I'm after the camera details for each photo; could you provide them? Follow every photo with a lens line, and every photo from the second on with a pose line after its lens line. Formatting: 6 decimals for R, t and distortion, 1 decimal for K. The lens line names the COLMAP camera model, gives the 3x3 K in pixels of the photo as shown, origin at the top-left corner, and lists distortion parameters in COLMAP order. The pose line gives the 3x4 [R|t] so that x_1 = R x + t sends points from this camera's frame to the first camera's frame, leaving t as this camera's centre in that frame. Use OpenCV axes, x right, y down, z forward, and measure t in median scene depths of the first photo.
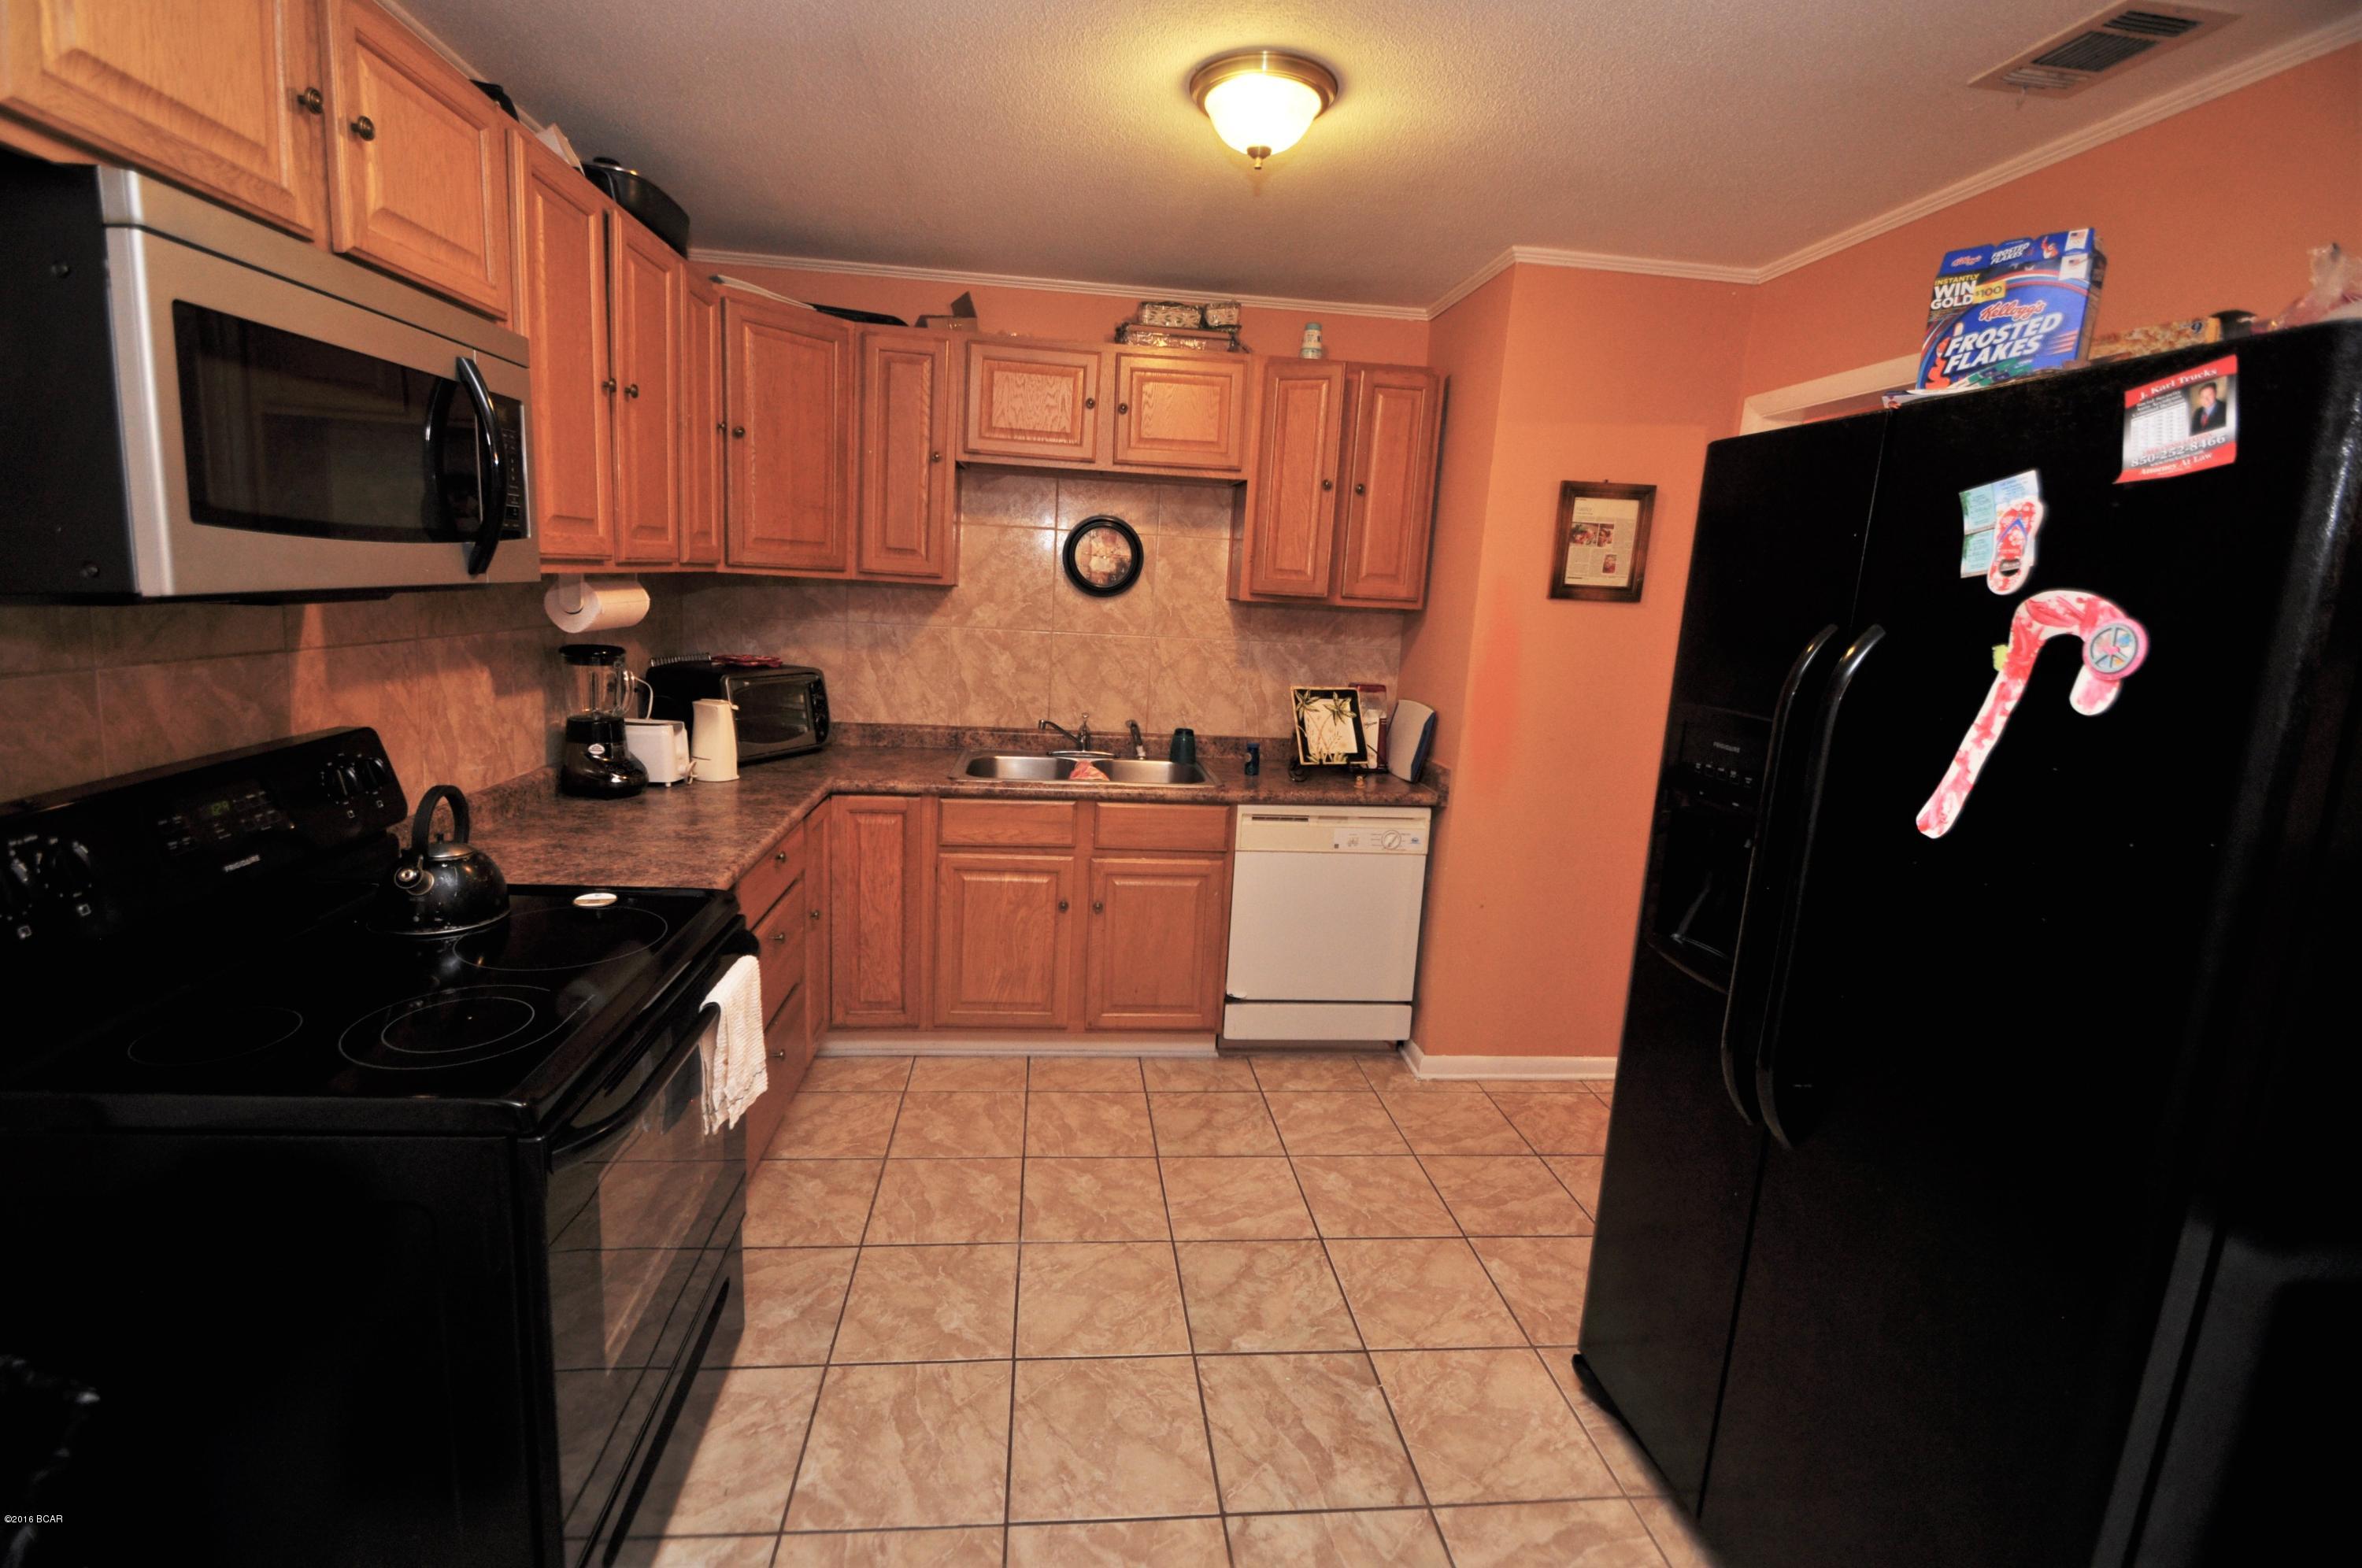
lens RADIAL K [[1037.3, 0, 1163.6], [0, 1037.3, 748.3], [0, 0, 1]] dist [0.000473, -0.000232]
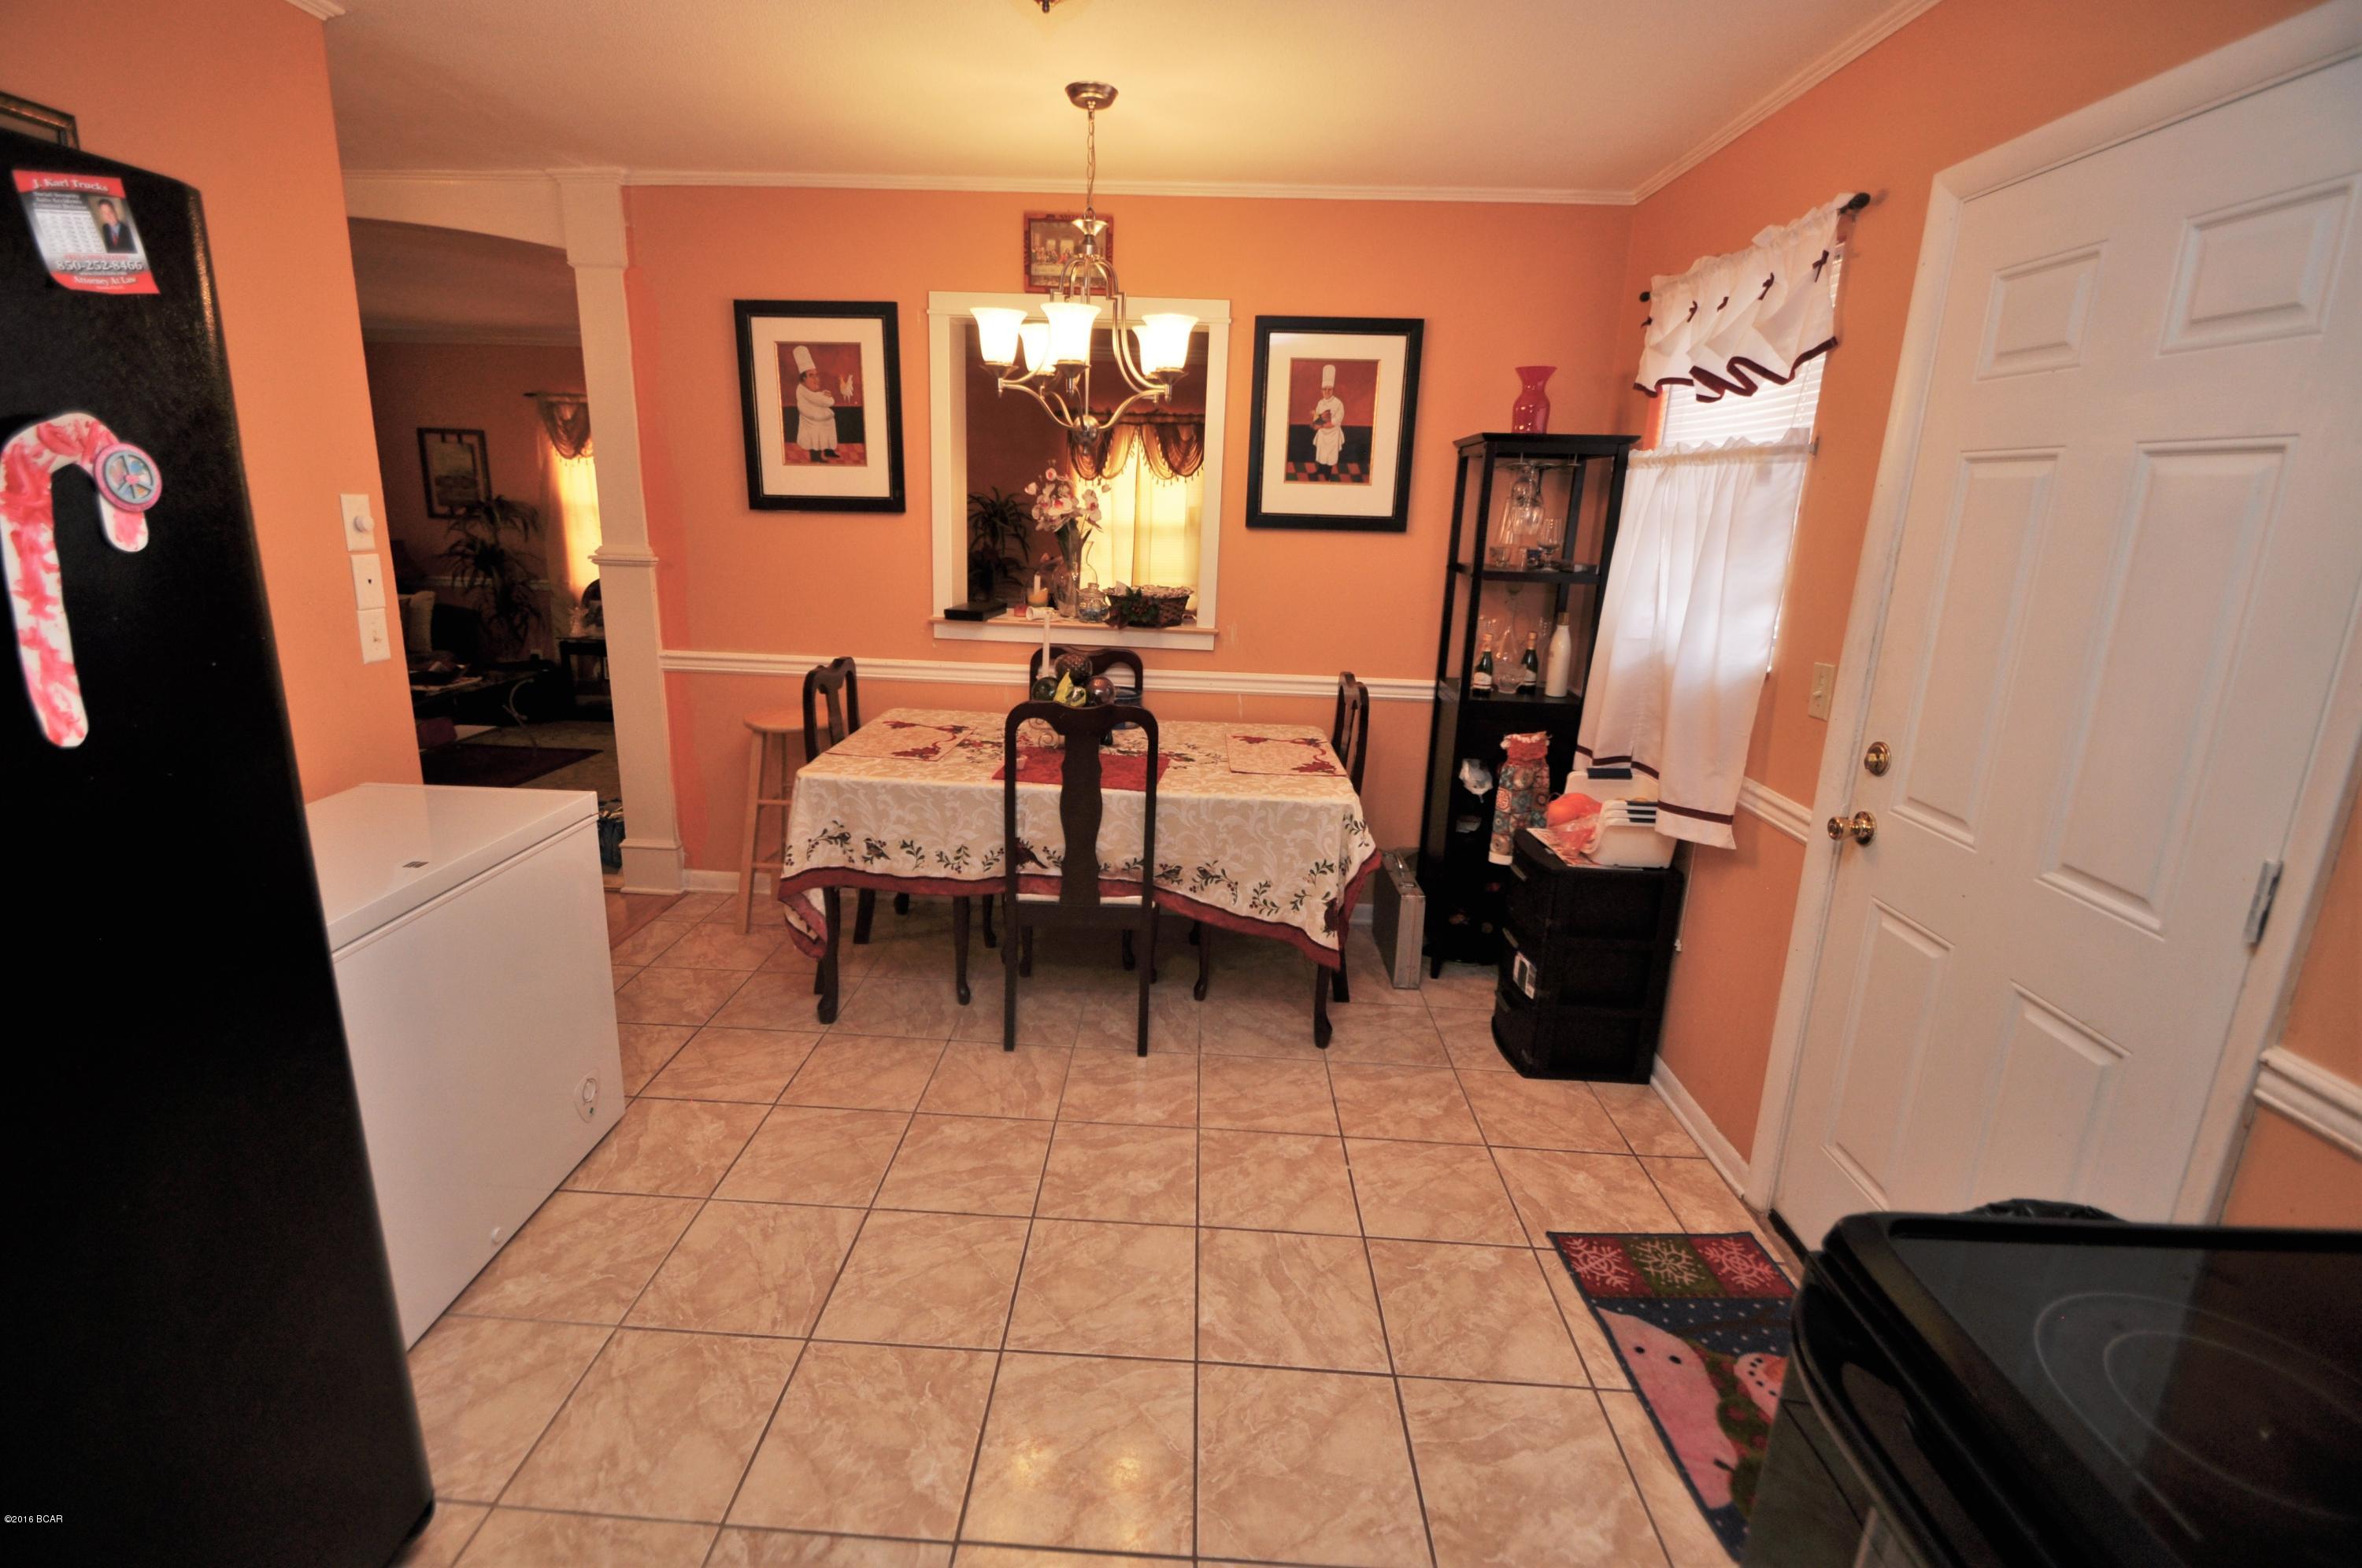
lens RADIAL K [[1037.3, 0, 1163.6], [0, 1037.3, 748.3], [0, 0, 1]] dist [0.000473, -0.000232]
pose [[-0.985760, -0.113002, 0.124531, -0.165108], [-0.053738, 0.913413, 0.403472, -0.304904], [-0.159341, 0.391035, -0.906478, 1.814175]]
